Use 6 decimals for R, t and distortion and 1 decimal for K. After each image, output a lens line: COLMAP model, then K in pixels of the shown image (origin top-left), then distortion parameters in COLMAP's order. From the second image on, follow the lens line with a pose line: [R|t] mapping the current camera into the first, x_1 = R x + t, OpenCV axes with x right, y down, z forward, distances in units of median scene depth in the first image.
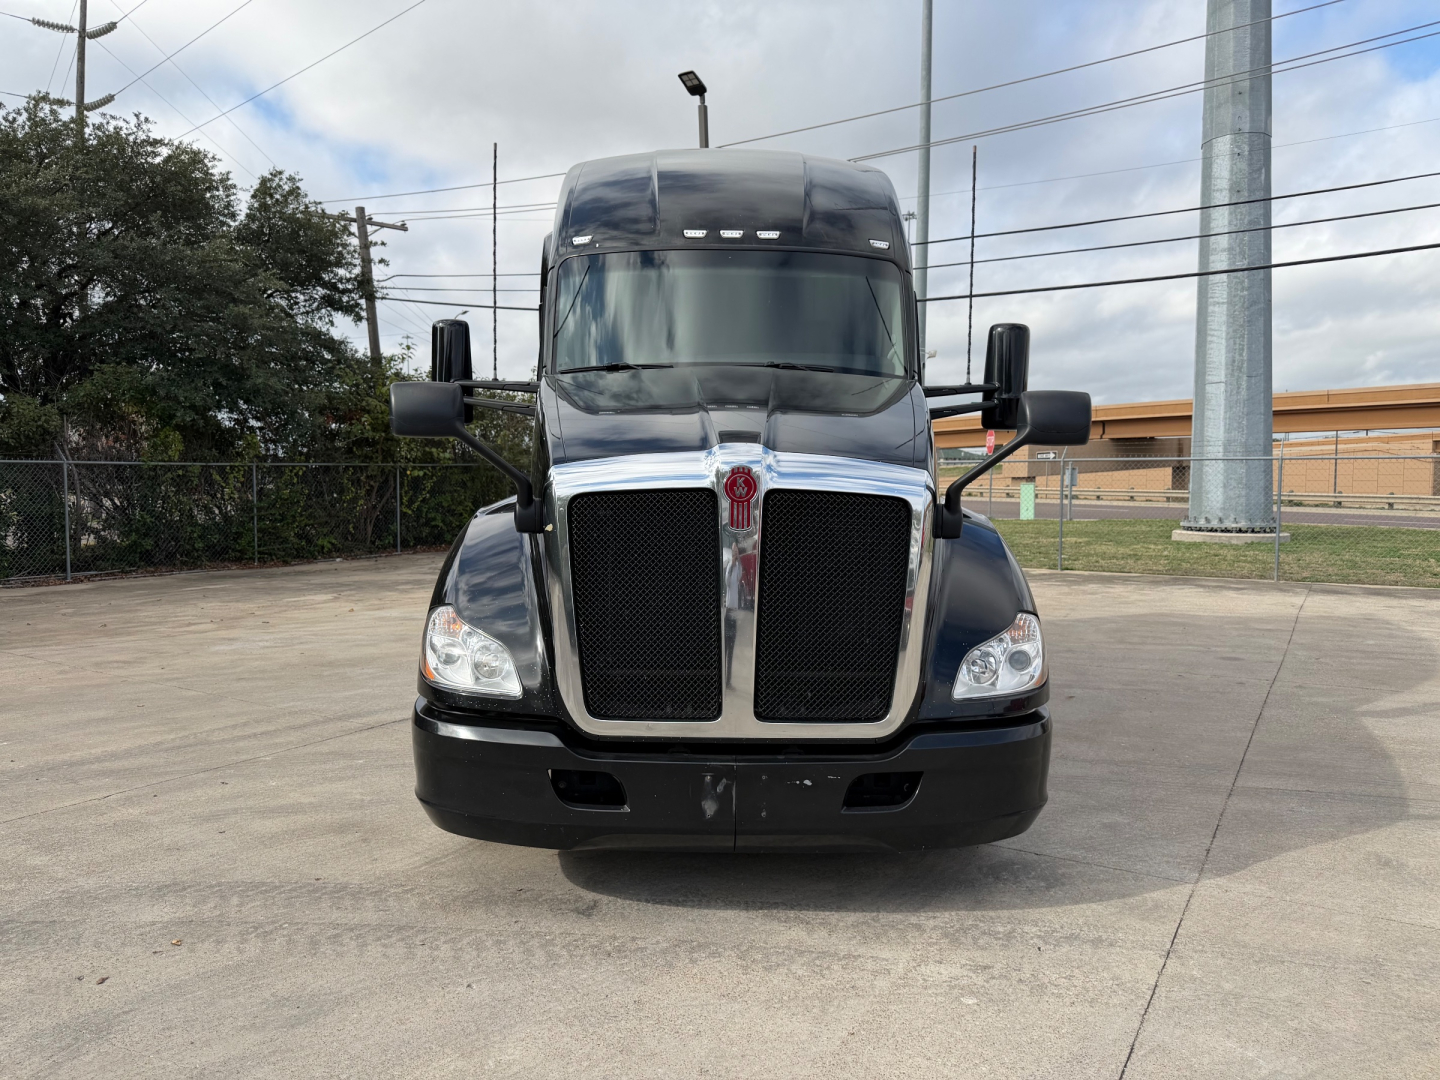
lens RADIAL K [[1022.4, 0, 722.1], [0, 1022.4, 542.0], [0, 0, 1]] dist [0.013756, -0.027756]
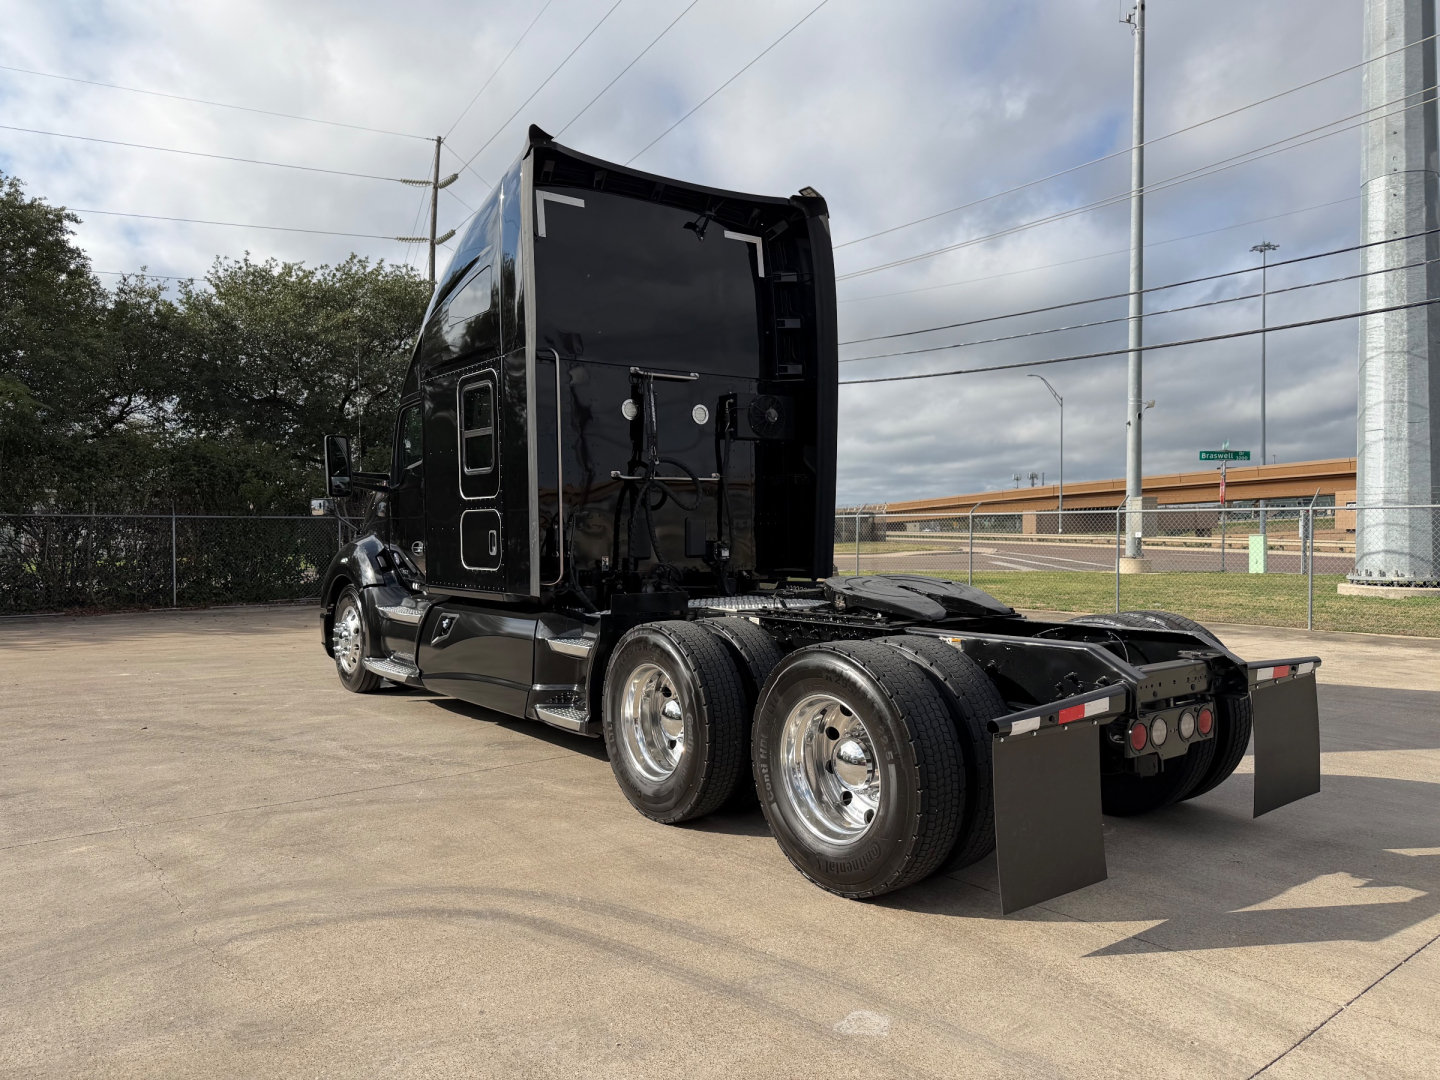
lens RADIAL K [[1022.4, 0, 723.8], [0, 1022.4, 541.4], [0, 0, 1]] dist [0.013756, -0.027756]
pose [[0.941107, 0.003158, -0.338095, 0.290248], [-0.020990, 0.998573, -0.049102, 0.011013], [0.337457, 0.053307, 0.939830, -0.128361]]
